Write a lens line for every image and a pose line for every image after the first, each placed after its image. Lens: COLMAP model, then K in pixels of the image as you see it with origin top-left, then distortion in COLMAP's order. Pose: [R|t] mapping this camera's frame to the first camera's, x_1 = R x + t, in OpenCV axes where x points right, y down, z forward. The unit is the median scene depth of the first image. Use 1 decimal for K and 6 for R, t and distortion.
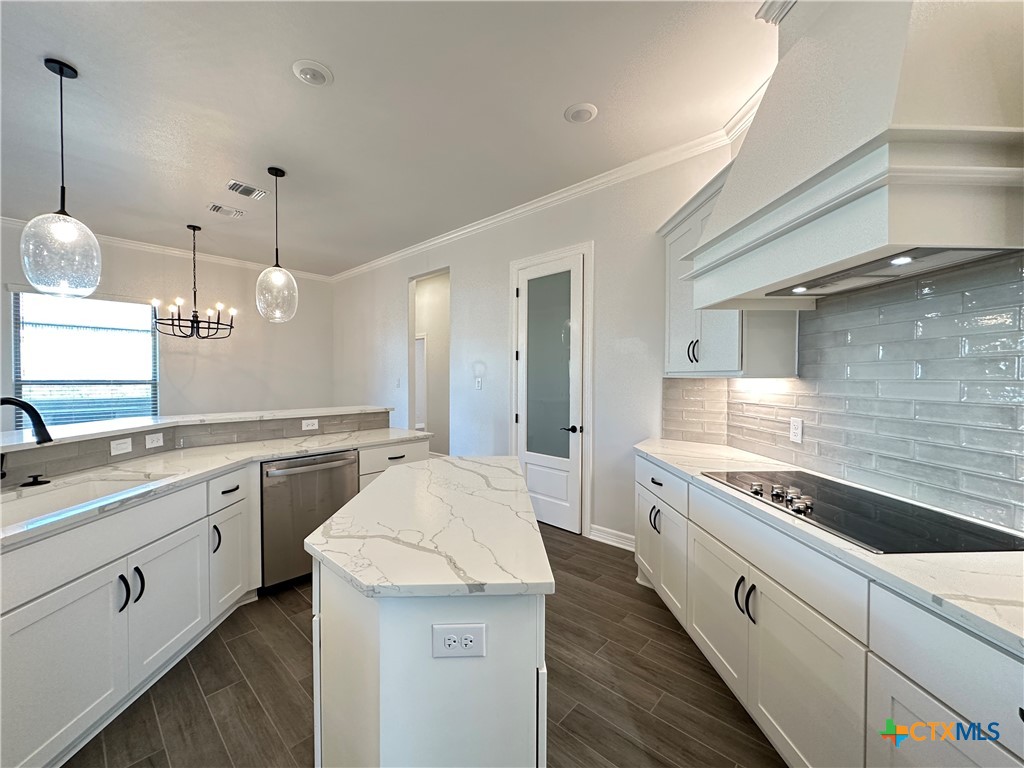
lens RADIAL K [[408.0, 0, 508.7], [0, 408.0, 382.9], [0, 0, 1]] dist [-0.001824, 0.000182]
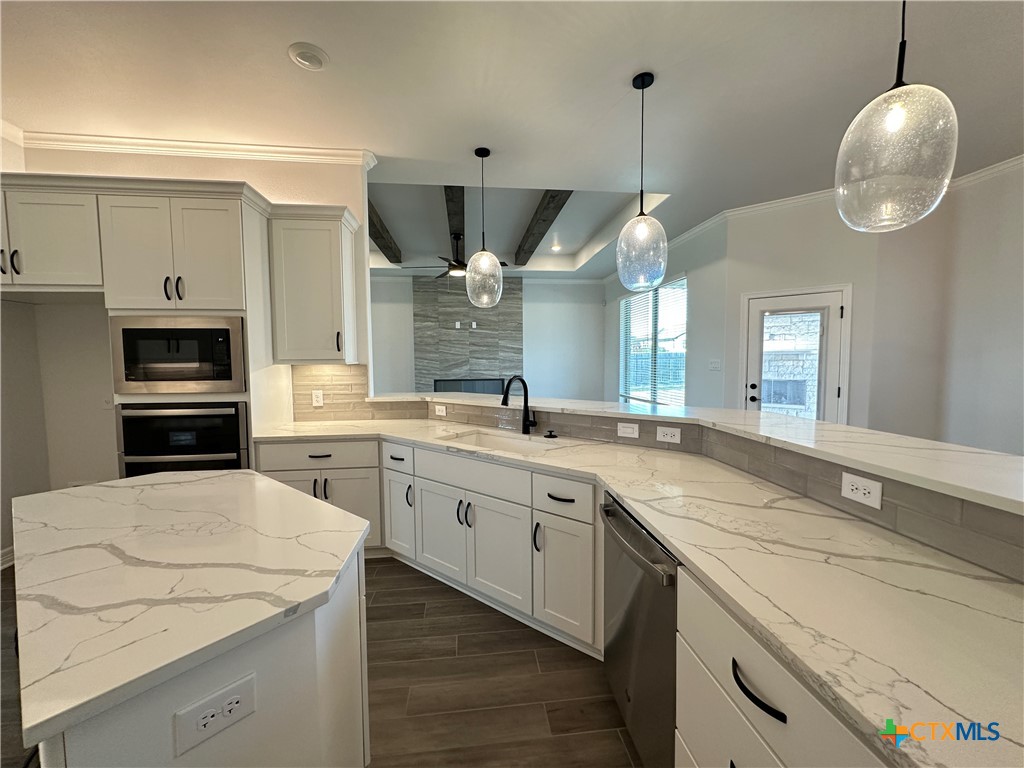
lens RADIAL K [[408.0, 0, 512.0], [0, 408.0, 381.7], [0, 0, 1]] dist [-0.001824, 0.000182]
pose [[-0.654613, 0.047476, -0.754472, 0.006093], [-0.002449, 0.997888, 0.064918, -0.028598], [0.755960, 0.044344, -0.653114, 1.328366]]
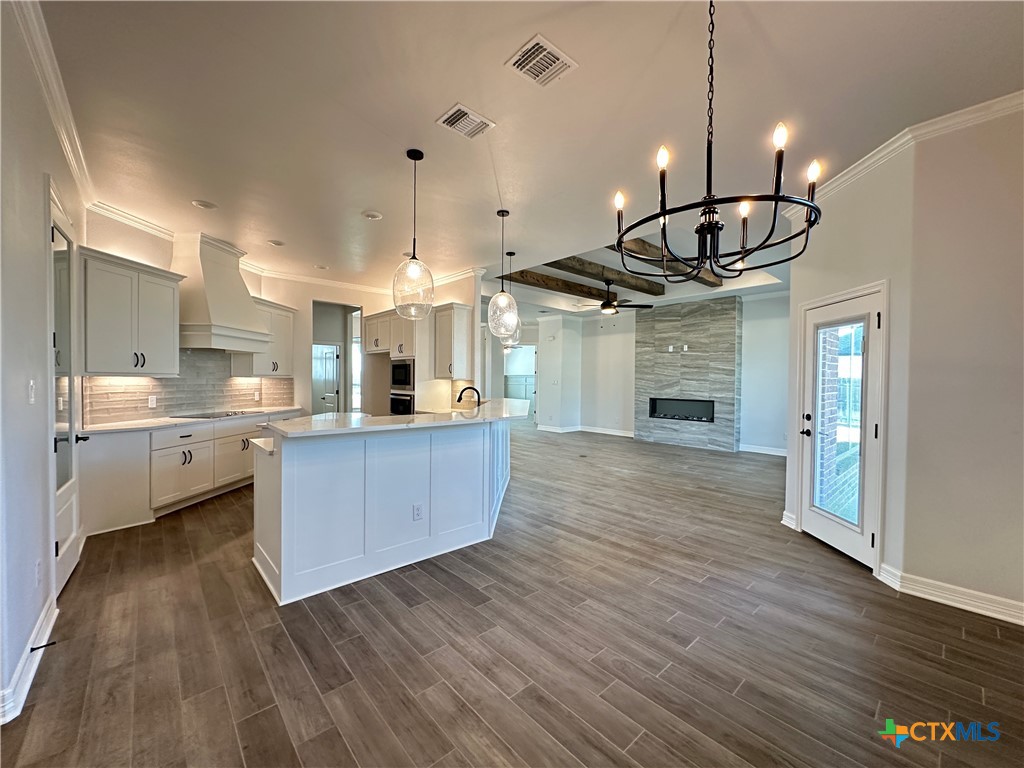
lens RADIAL K [[408.0, 0, 514.1], [0, 408.0, 383.3], [0, 0, 1]] dist [-0.001824, 0.000182]
pose [[-0.995788, -0.010844, 0.091045, -1.181519], [-0.008688, 0.999673, 0.024044, -0.040853], [-0.091276, 0.023152, -0.995556, 2.546749]]
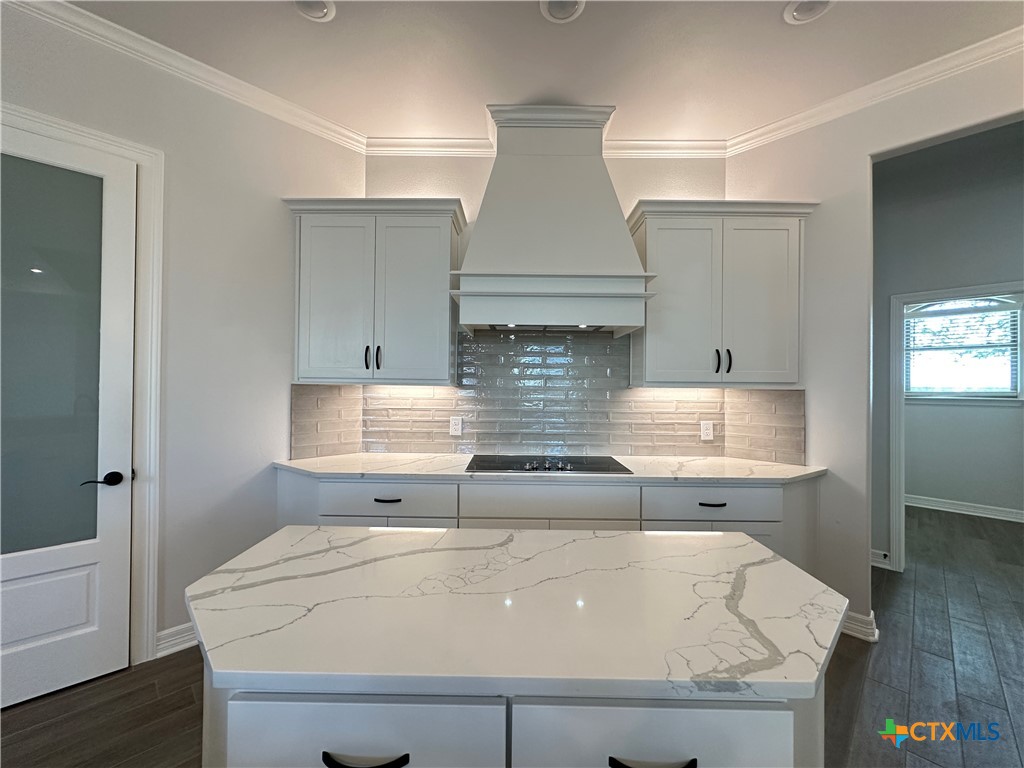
lens RADIAL K [[408.0, 0, 512.0], [0, 408.0, 384.4], [0, 0, 1]] dist [-0.001824, 0.000182]
pose [[0.043921, 0.003490, 0.999029, -0.513860], [0.002251, 0.999991, -0.003593, -0.010498], [-0.999032, 0.002406, 0.043912, 0.661455]]
